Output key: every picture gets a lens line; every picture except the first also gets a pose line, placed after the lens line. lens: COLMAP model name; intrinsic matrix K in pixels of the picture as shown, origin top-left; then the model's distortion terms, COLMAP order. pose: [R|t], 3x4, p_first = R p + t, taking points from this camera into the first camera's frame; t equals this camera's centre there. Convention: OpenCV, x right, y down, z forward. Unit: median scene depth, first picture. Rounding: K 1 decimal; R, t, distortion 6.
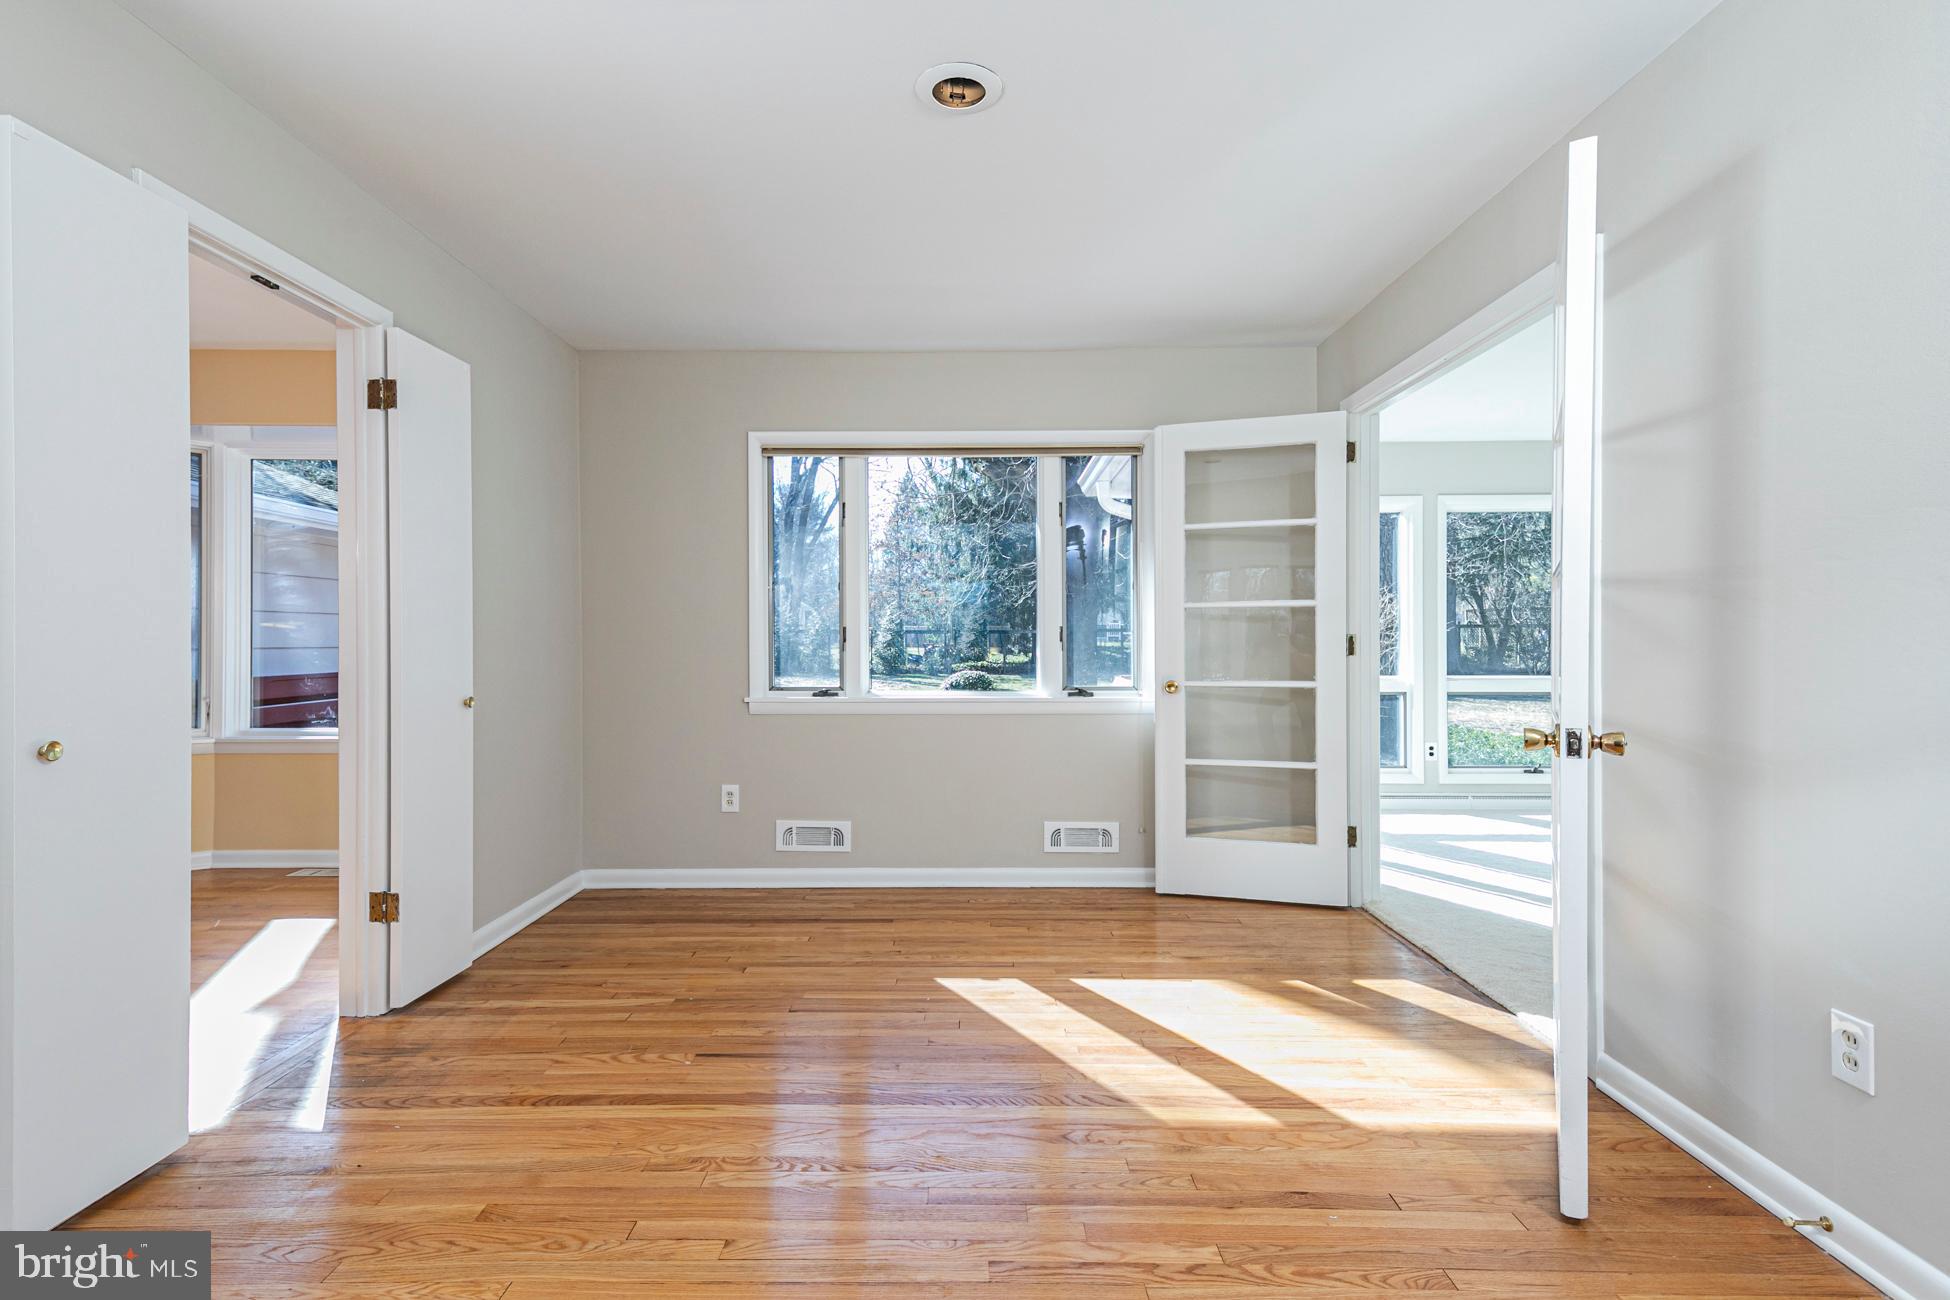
lens RADIAL K [[933.9, 0, 942.7], [0, 933.9, 638.7], [0, 0, 1]] dist [0.035647, -0.009782]
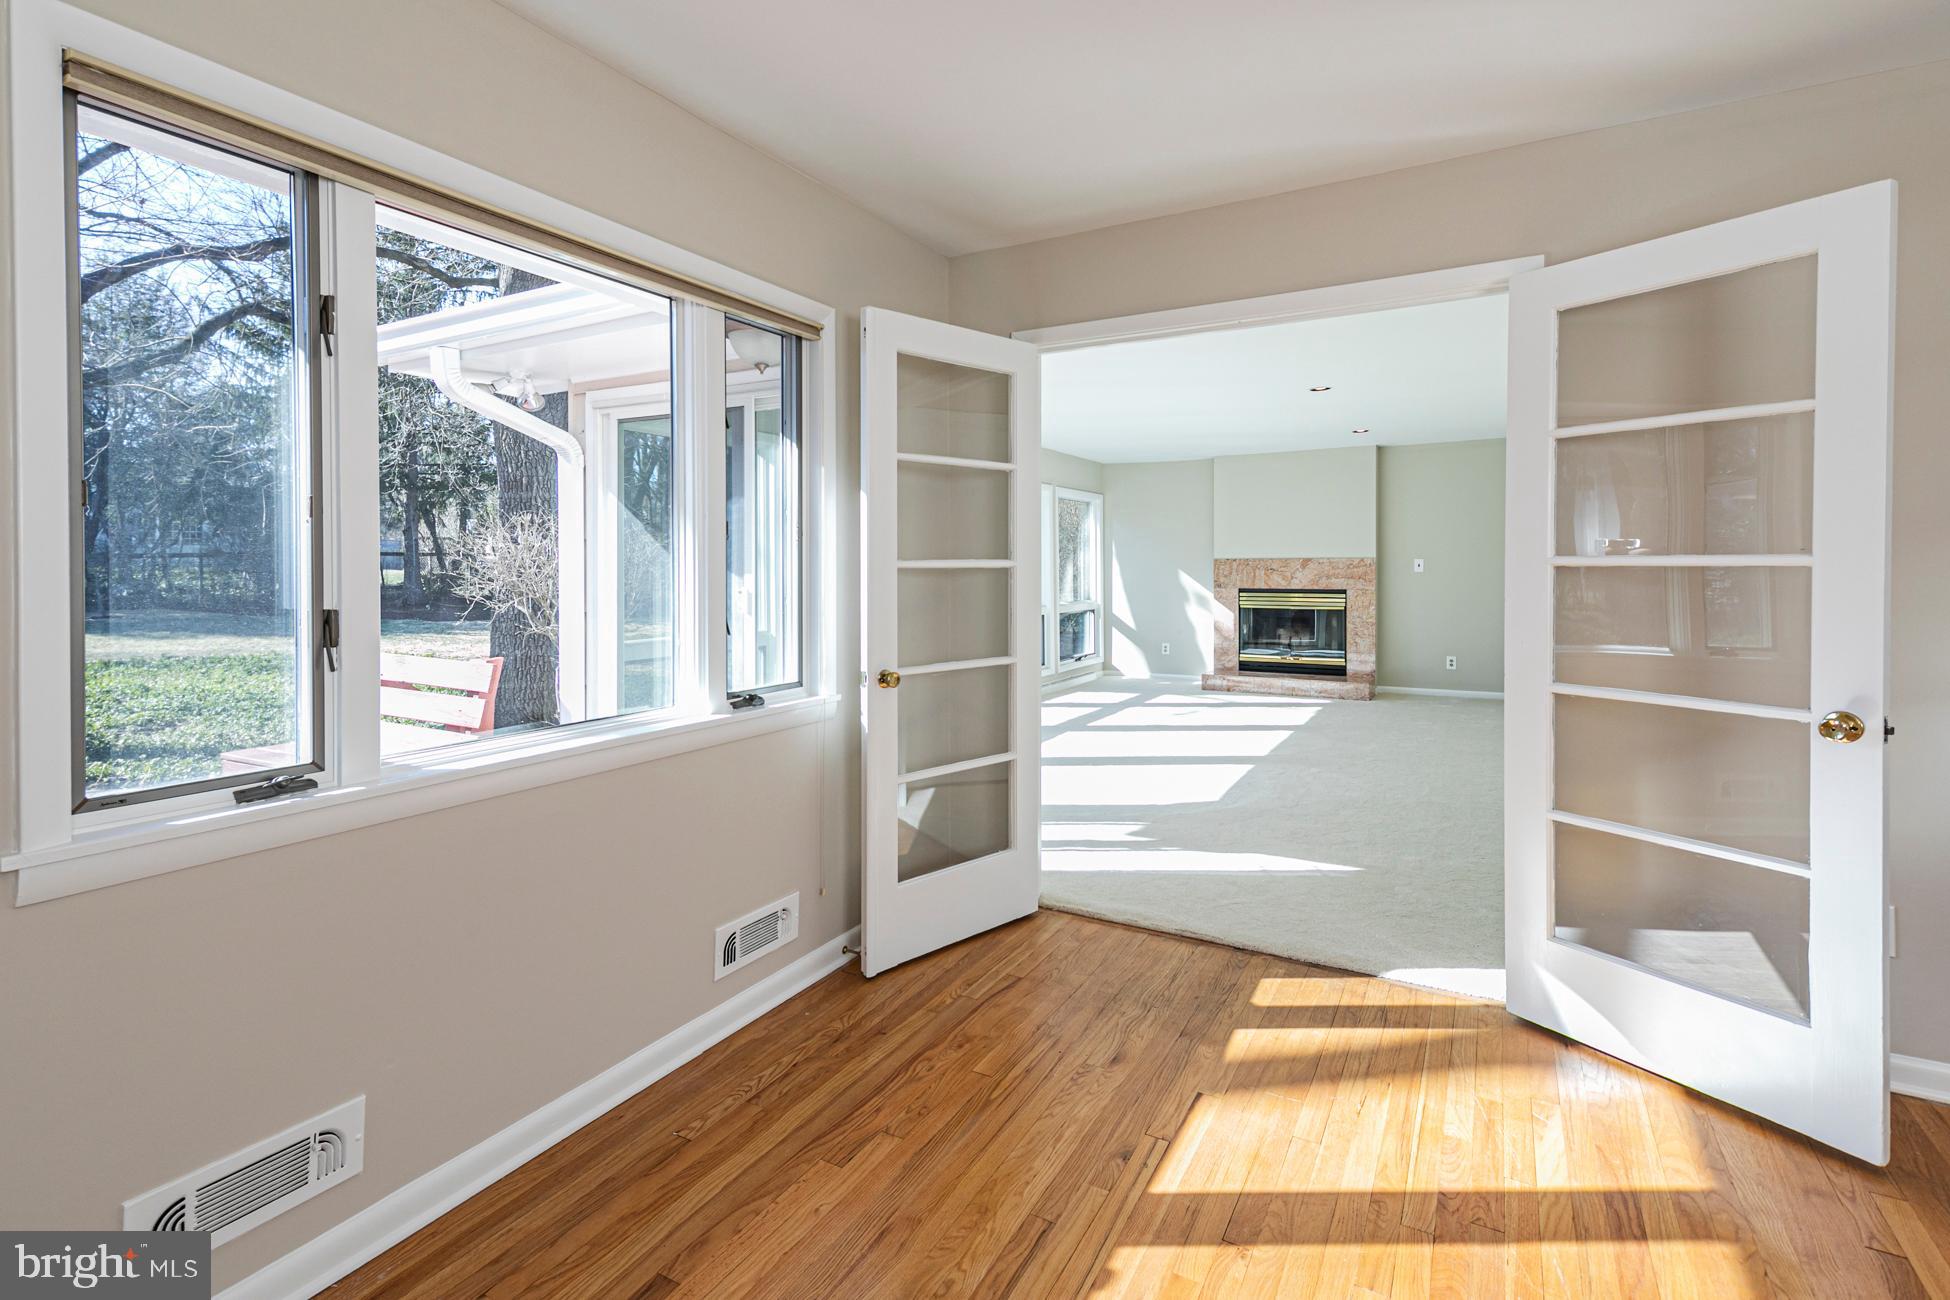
lens RADIAL K [[933.9, 0, 946.1], [0, 933.9, 576.7], [0, 0, 1]] dist [0.035647, -0.009782]
pose [[0.479088, -0.007919, 0.877731, -0.345828], [-0.004018, 0.999929, 0.011215, -0.032209], [-0.877758, -0.008900, 0.479022, 0.613912]]
